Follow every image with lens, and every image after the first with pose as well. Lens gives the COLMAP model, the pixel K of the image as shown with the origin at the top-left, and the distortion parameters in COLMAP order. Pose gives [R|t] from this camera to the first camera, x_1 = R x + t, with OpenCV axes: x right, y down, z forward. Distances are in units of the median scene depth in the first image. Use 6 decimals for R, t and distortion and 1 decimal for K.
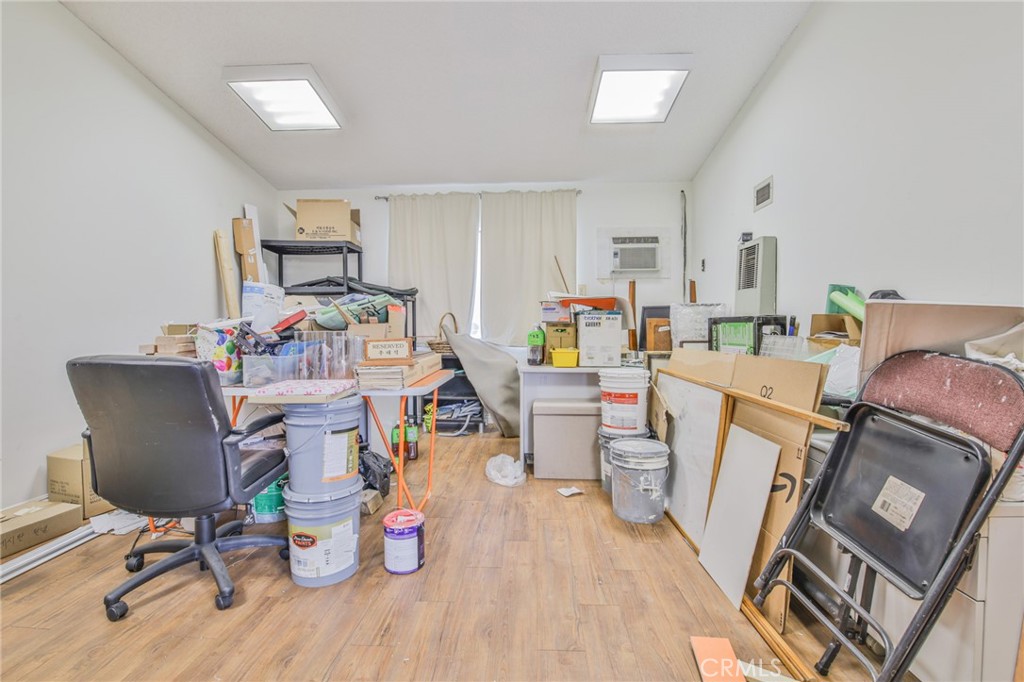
lens RADIAL K [[469.1, 0, 514.7], [0, 469.1, 332.3], [0, 0, 1]] dist [-0.006559, -0.008170]
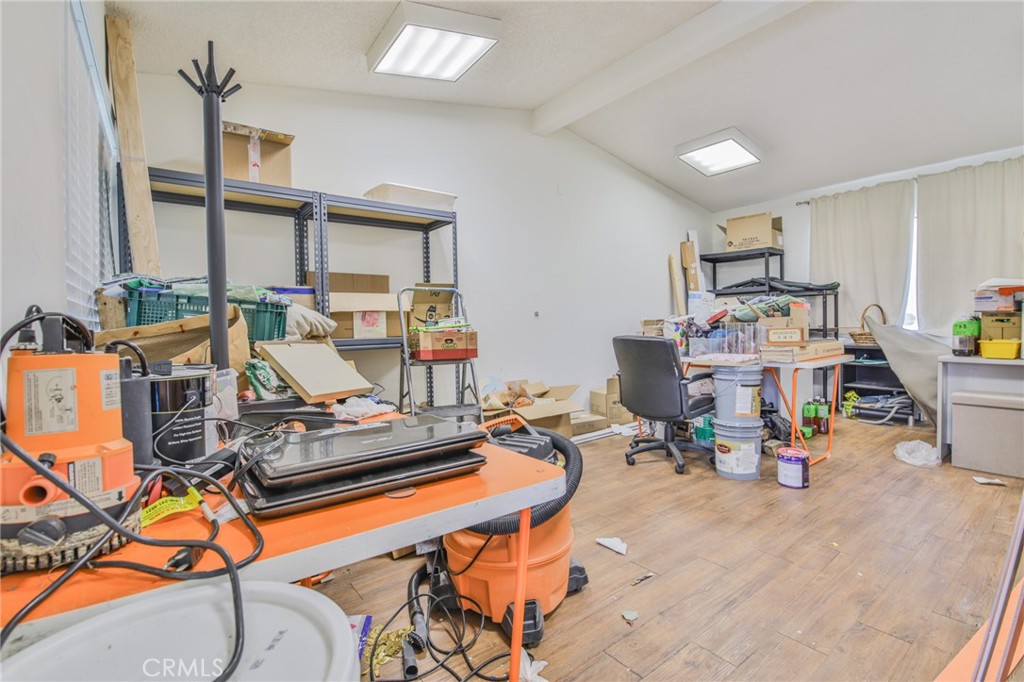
lens RADIAL K [[469.1, 0, 513.5], [0, 469.1, 334.8], [0, 0, 1]] dist [-0.006559, -0.008170]
pose [[0.640946, 0.009445, -0.767528, 0.251547], [0.004686, 0.999858, 0.016217, 0.007609], [0.767572, -0.013991, 0.640810, -0.464506]]
